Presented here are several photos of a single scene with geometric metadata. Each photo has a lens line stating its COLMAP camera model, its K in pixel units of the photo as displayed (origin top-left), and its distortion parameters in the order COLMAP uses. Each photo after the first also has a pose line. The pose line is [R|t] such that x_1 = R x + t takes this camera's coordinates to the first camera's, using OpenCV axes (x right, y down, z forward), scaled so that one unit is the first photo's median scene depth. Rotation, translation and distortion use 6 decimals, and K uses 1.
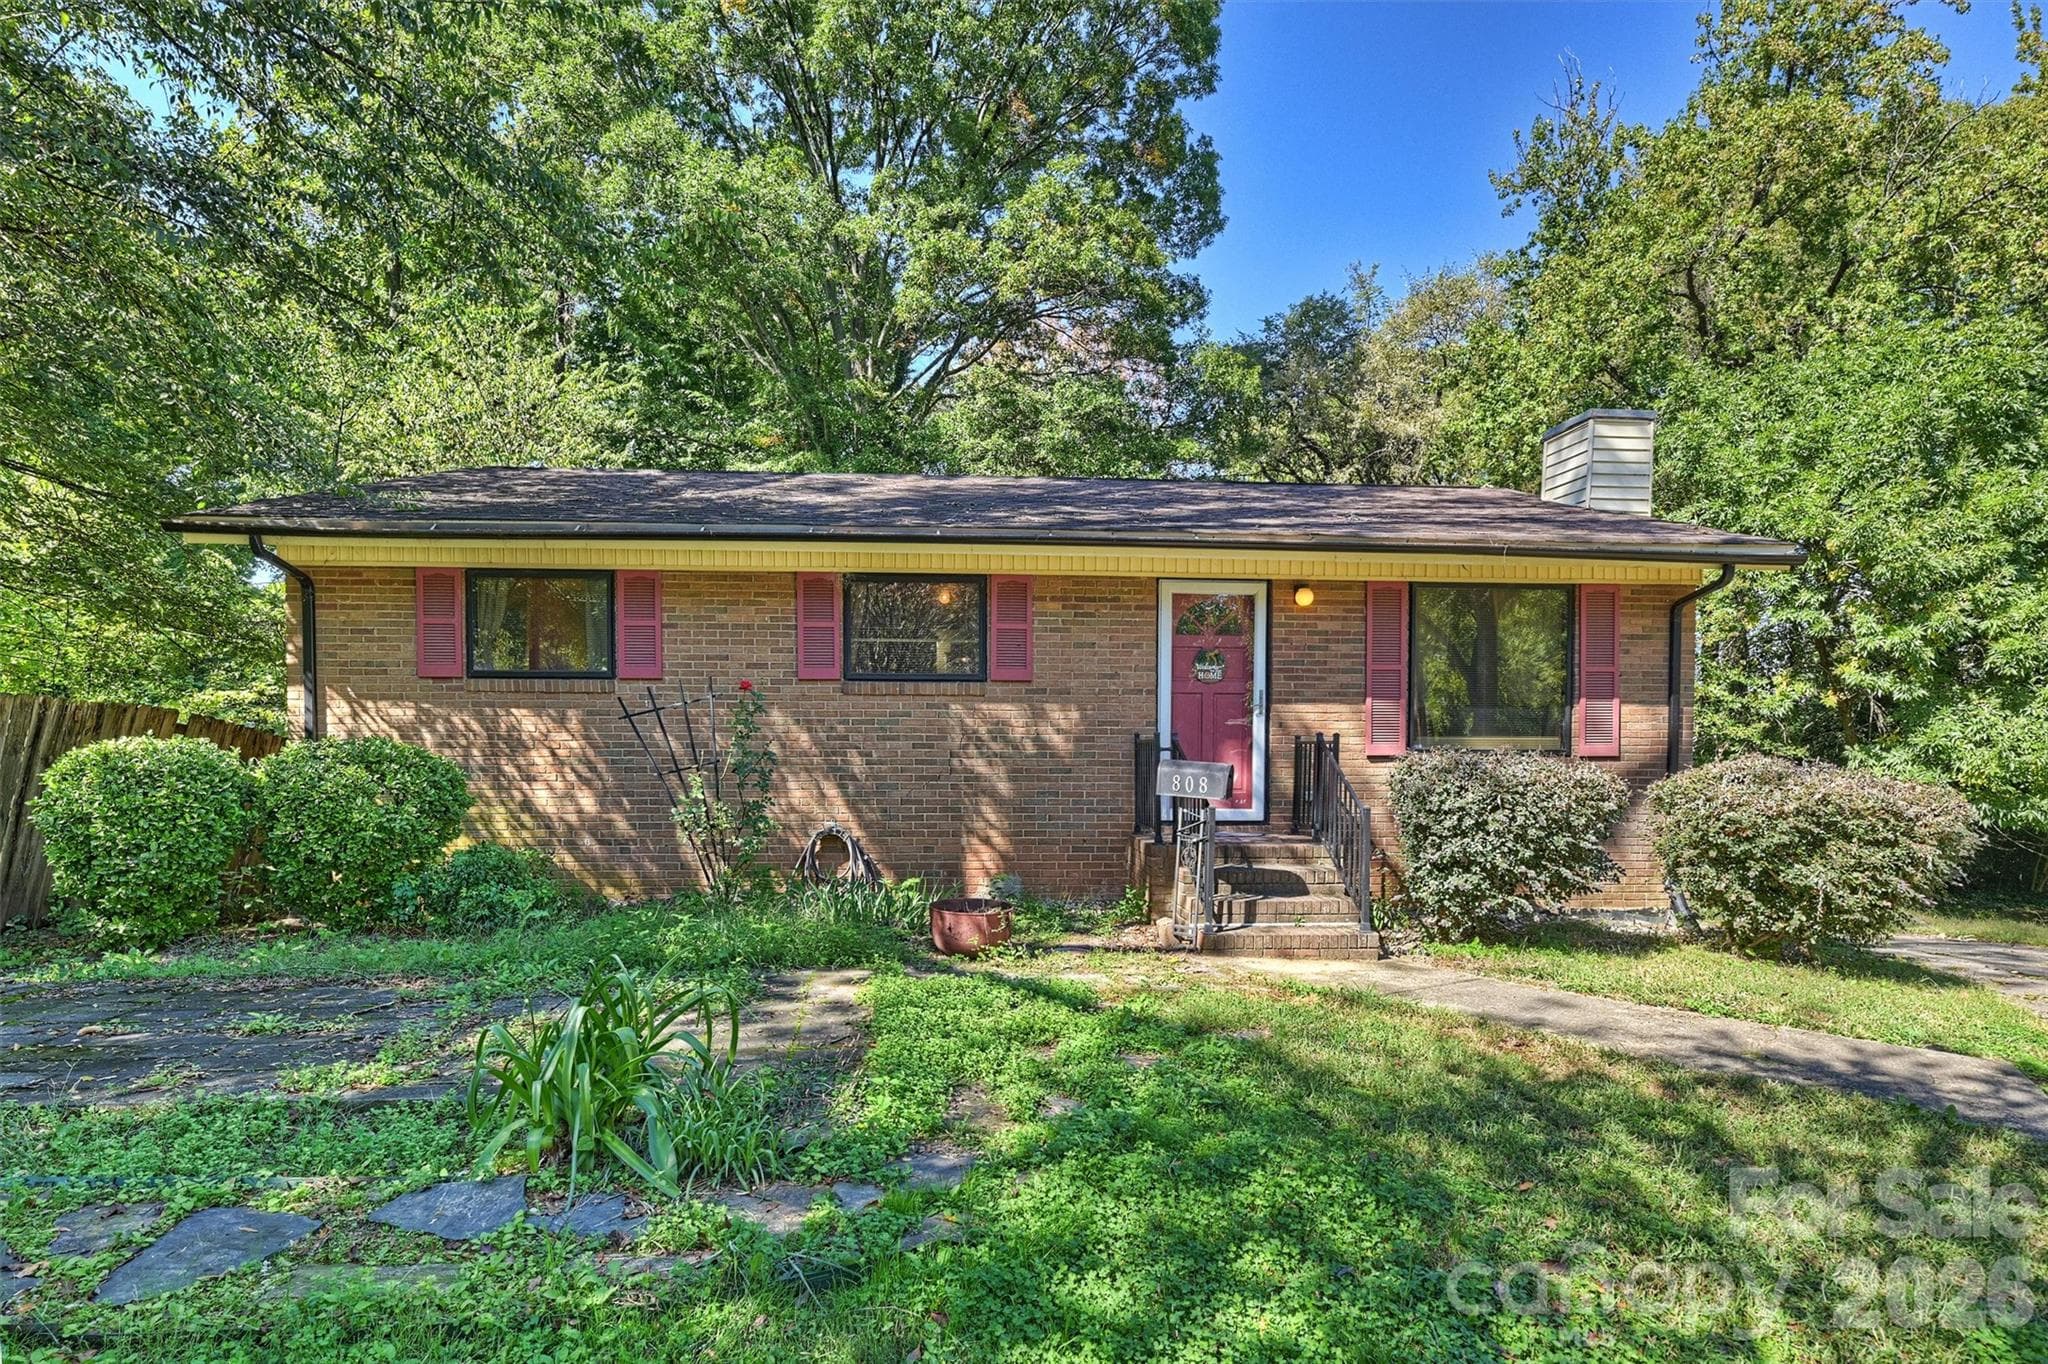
lens RADIAL K [[1064.3, 0, 1040.6], [0, 1064.3, 788.7], [0, 0, 1]] dist [0.003598, 0.000306]
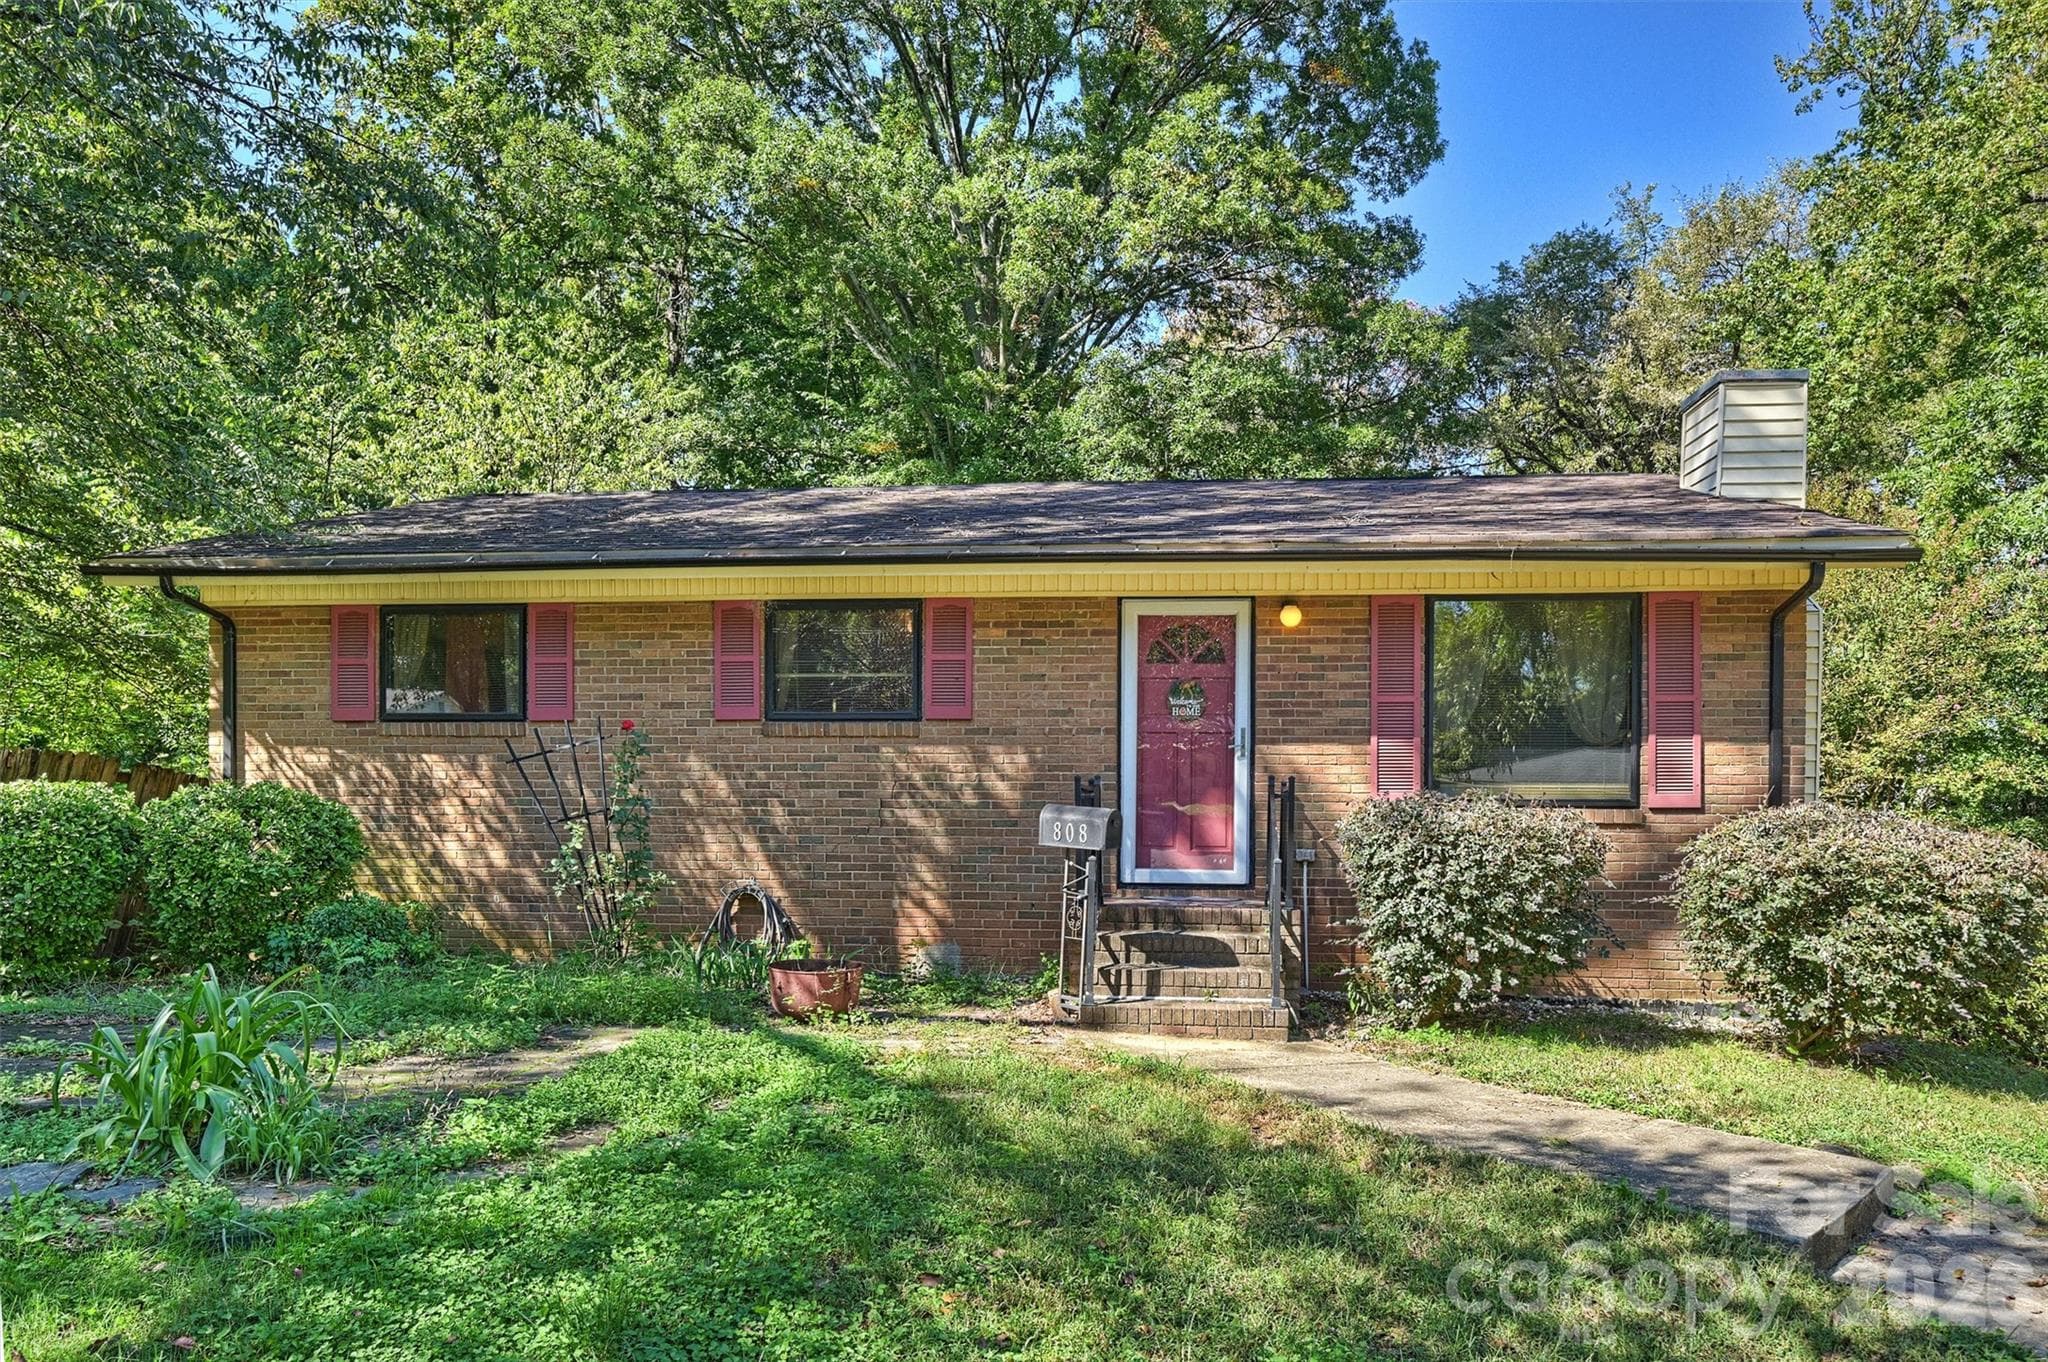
lens RADIAL K [[1345.6, 0, 1071.4], [0, 1345.6, 845.3], [0, 0, 1]] dist [0.006025, -0.003085]
pose [[0.986370, 0.005946, -0.164438, 0.254634], [-0.009154, 0.999782, -0.018759, 0.021228], [0.164290, 0.020009, 0.986209, -0.066794]]
